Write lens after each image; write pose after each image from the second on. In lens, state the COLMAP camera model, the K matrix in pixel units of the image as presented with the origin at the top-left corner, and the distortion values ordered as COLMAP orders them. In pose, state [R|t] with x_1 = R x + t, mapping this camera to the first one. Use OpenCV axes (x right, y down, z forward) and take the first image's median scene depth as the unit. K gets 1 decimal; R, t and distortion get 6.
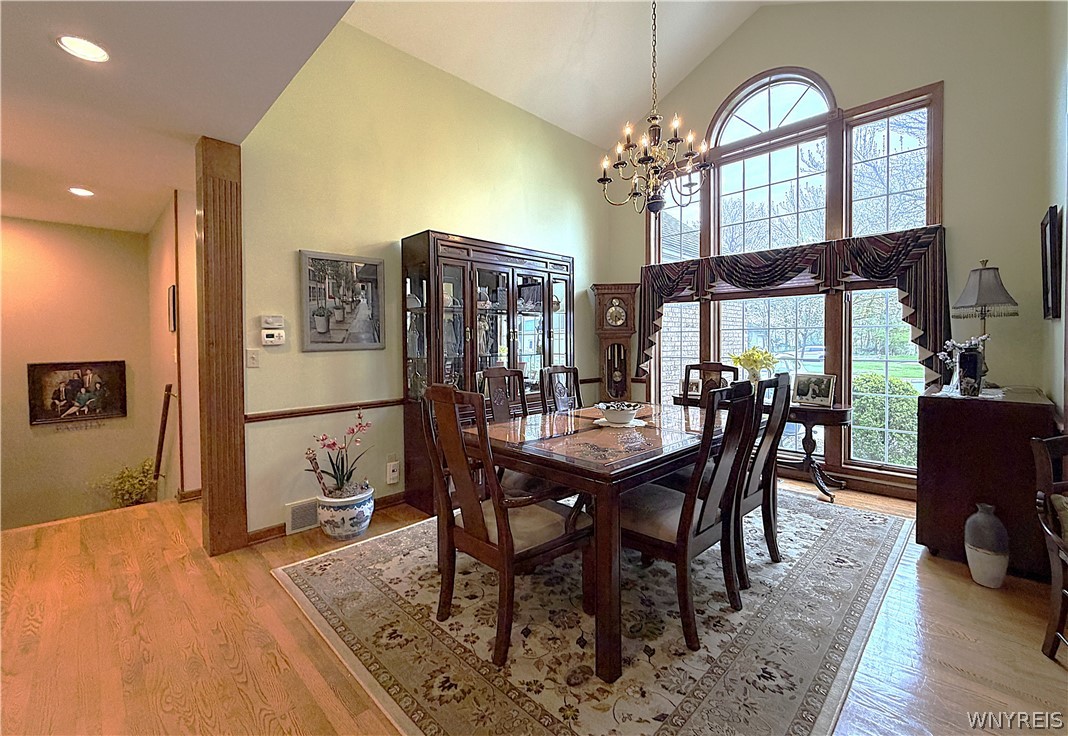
lens RADIAL K [[452.8, 0, 525.6], [0, 452.8, 349.3], [0, 0, 1]] dist [-0.000608, 0.000212]
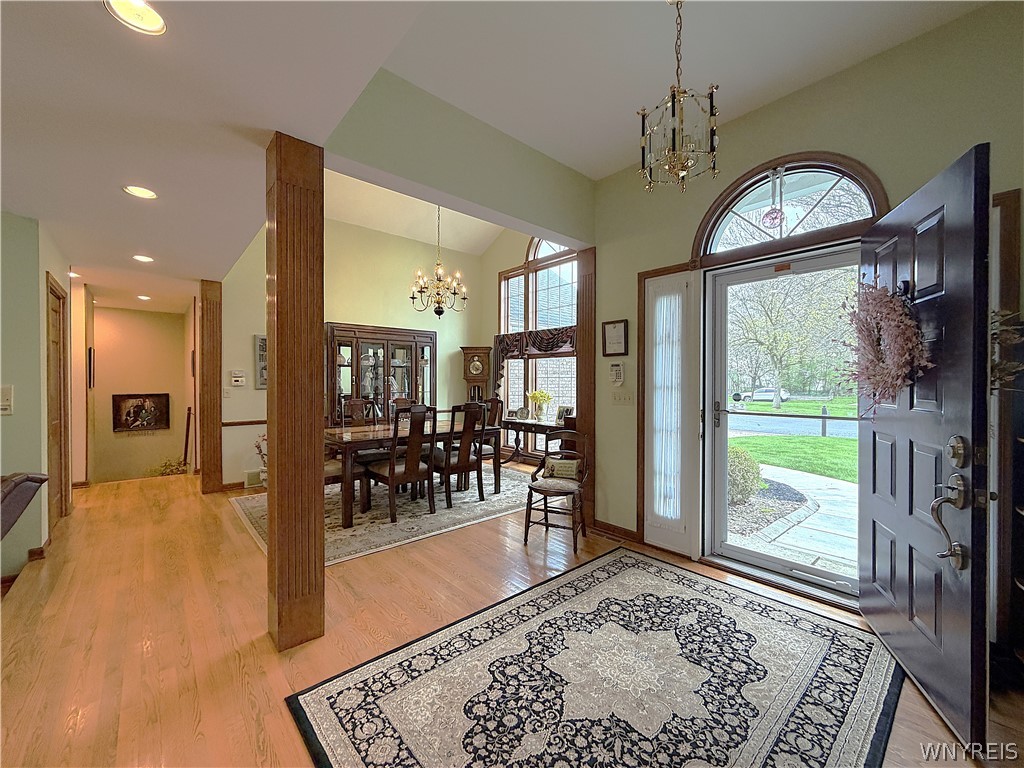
lens RADIAL K [[413.2, 0, 508.8], [0, 413.2, 384.1], [0, 0, 1]] dist [0.000414, -0.000049]
pose [[0.998261, 0.008989, -0.058264, 0.525234], [-0.009534, 0.999913, -0.009087, -0.008954], [0.058177, 0.009627, 0.998260, -0.512982]]
